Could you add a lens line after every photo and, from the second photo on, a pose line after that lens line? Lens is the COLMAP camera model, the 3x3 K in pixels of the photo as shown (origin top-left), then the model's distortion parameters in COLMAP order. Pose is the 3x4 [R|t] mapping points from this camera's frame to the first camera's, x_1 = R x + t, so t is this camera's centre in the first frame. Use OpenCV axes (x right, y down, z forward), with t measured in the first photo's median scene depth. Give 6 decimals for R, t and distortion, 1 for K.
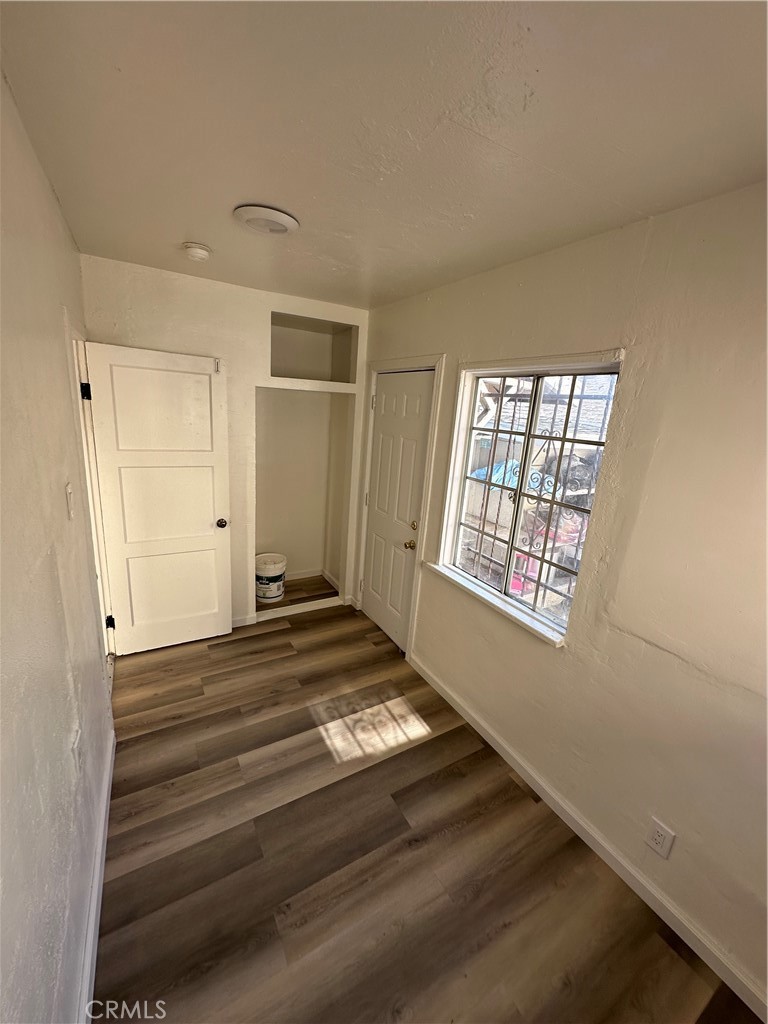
lens RADIAL K [[408.8, 0, 383.4], [0, 408.8, 510.9], [0, 0, 1]] dist [-0.002583, 0.000514]
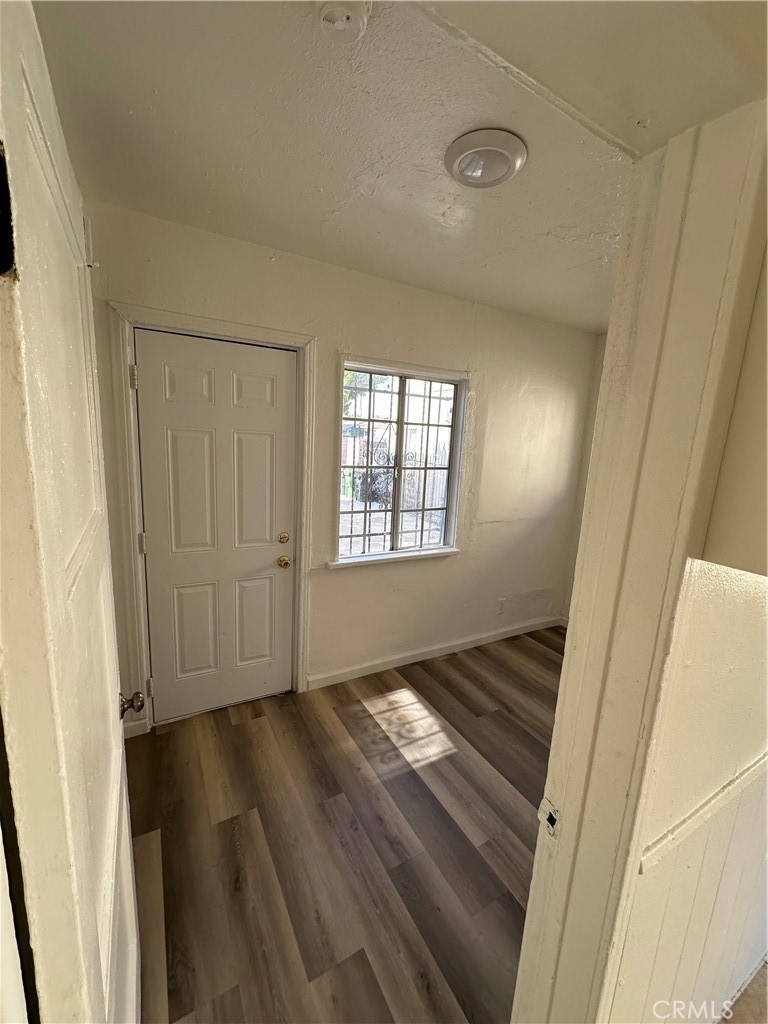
lens RADIAL K [[408.8, 0, 383.4], [0, 408.8, 510.9], [0, 0, 1]] dist [-0.002583, 0.000514]
pose [[0.021453, -0.248701, 0.968343, -0.903636], [0.195962, 0.950824, 0.239860, -0.223098], [-0.980377, 0.184613, 0.069134, 0.941377]]
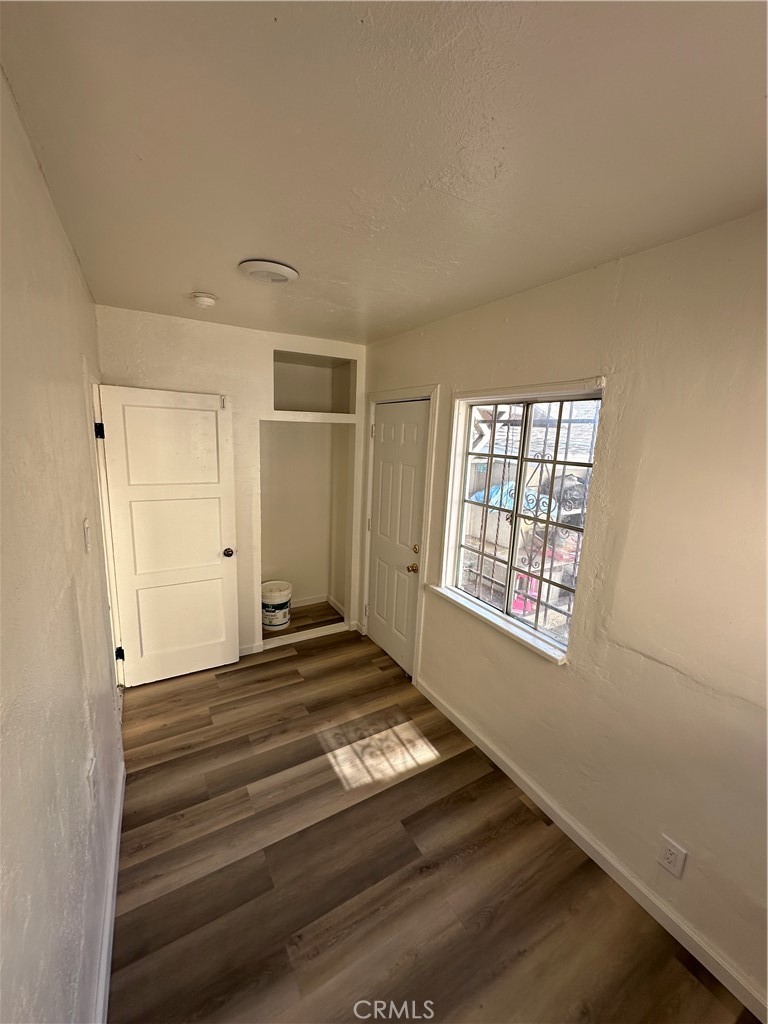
lens RADIAL K [[408.8, 0, 383.4], [0, 408.8, 510.9], [0, 0, 1]] dist [-0.002583, 0.000514]
pose [[0.999483, -0.031004, -0.008480, 0.006857], [0.030438, 0.997715, -0.060311, -0.000305], [0.010330, 0.060022, 0.998144, -0.034194]]
